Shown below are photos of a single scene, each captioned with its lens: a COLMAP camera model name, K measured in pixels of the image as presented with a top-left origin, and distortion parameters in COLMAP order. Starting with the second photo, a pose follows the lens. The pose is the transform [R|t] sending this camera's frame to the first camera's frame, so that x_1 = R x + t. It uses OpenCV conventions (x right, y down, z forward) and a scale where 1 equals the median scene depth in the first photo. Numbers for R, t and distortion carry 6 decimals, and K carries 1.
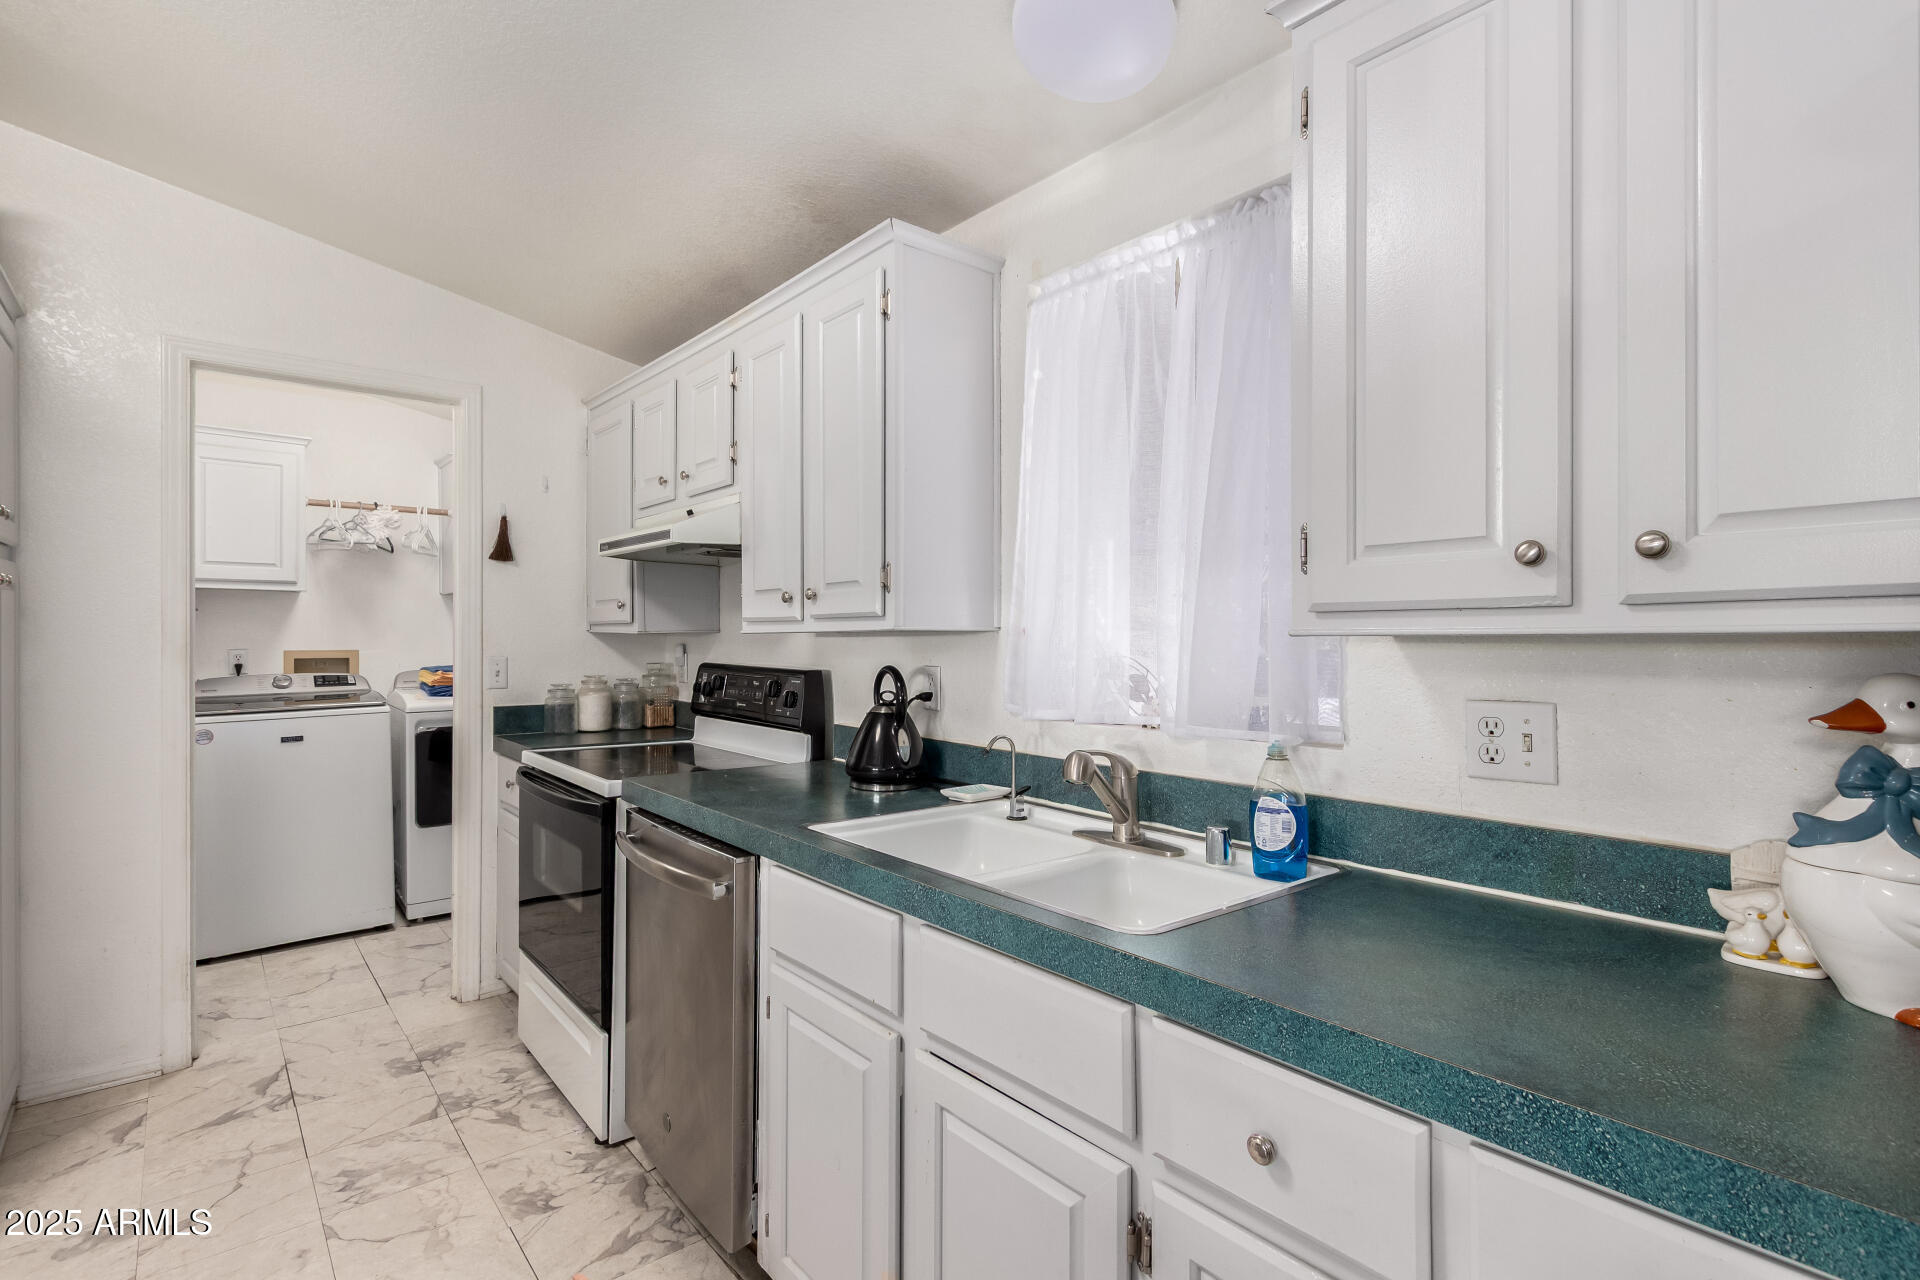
lens RADIAL K [[889.6, 0, 972.9], [0, 889.6, 637.5], [0, 0, 1]] dist [0.007534, -0.000436]
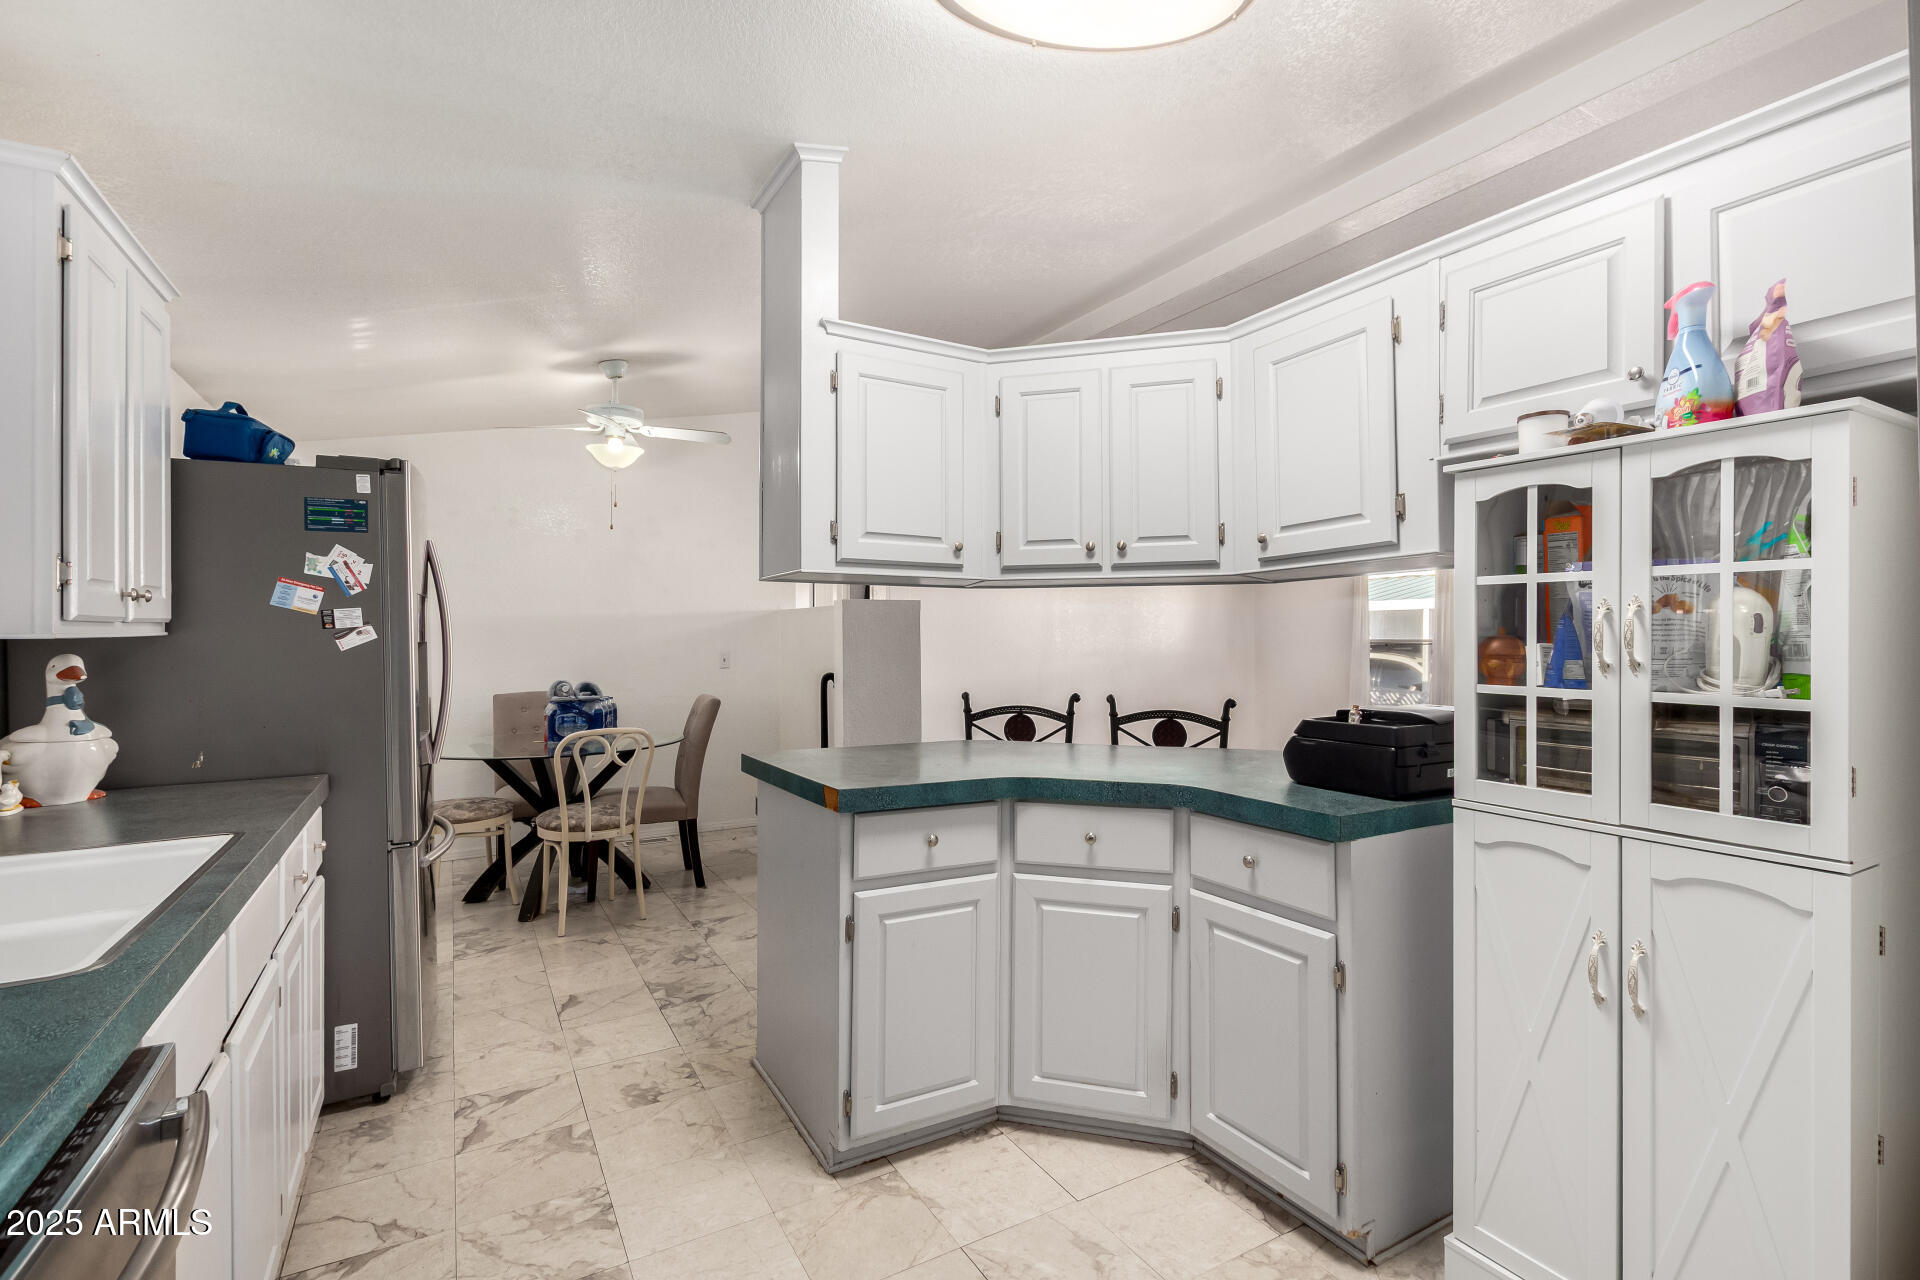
lens RADIAL K [[889.6, 0, 963.6], [0, 889.6, 637.3], [0, 0, 1]] dist [0.007534, -0.000436]
pose [[-0.982911, 0.004104, 0.184035, -0.550816], [0.005127, 0.999974, 0.005084, -0.001909], [-0.184009, 0.005941, -0.982907, 0.947707]]
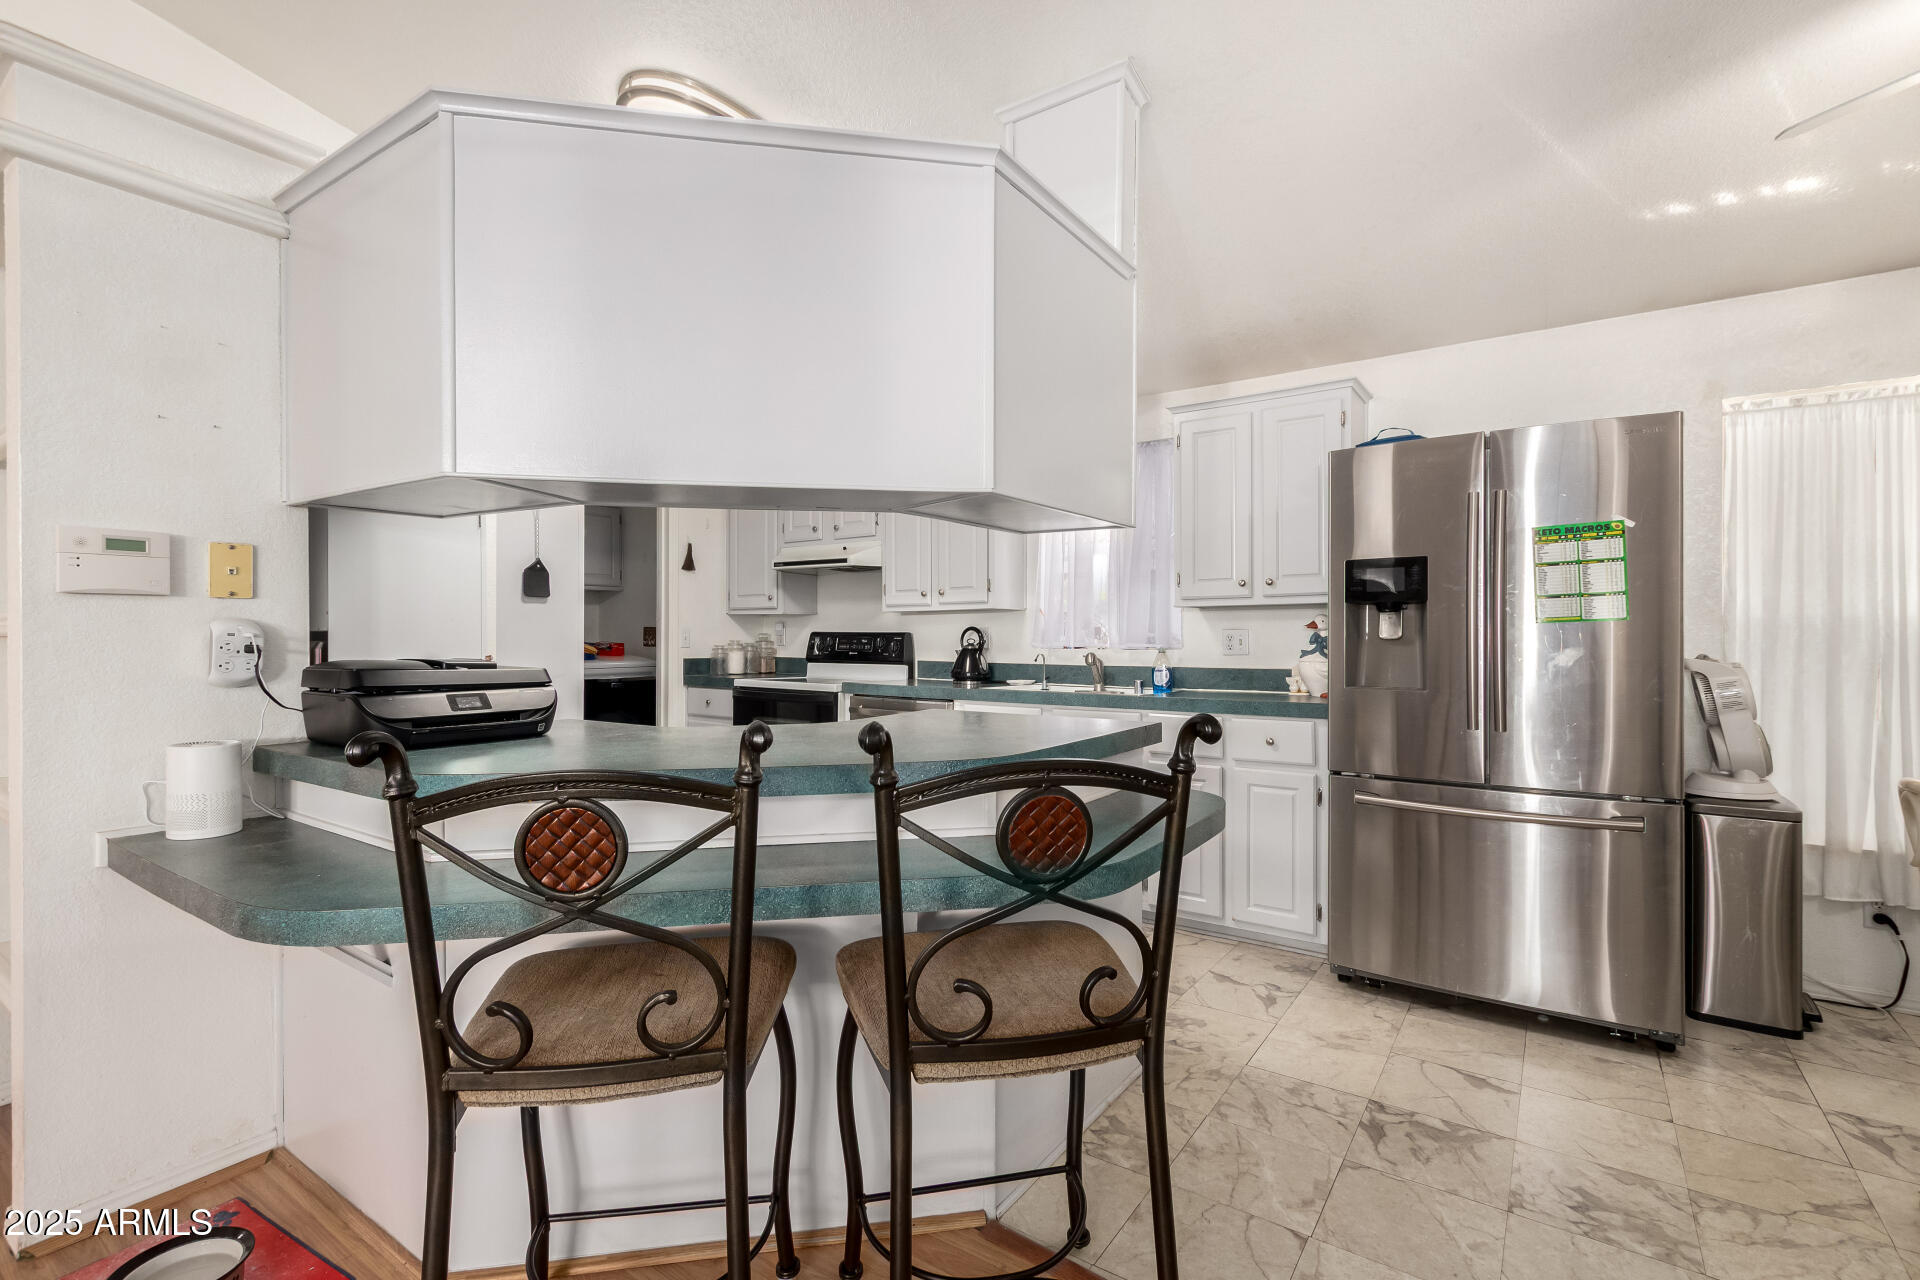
lens RADIAL K [[889.6, 0, 945.5], [0, 889.6, 638.4], [0, 0, 1]] dist [0.007534, -0.000436]
pose [[0.973245, 0.000704, 0.229769, -0.531034], [-0.000037, 0.999996, -0.002908, 0.054770], [-0.229770, 0.002822, 0.973241, -0.865112]]
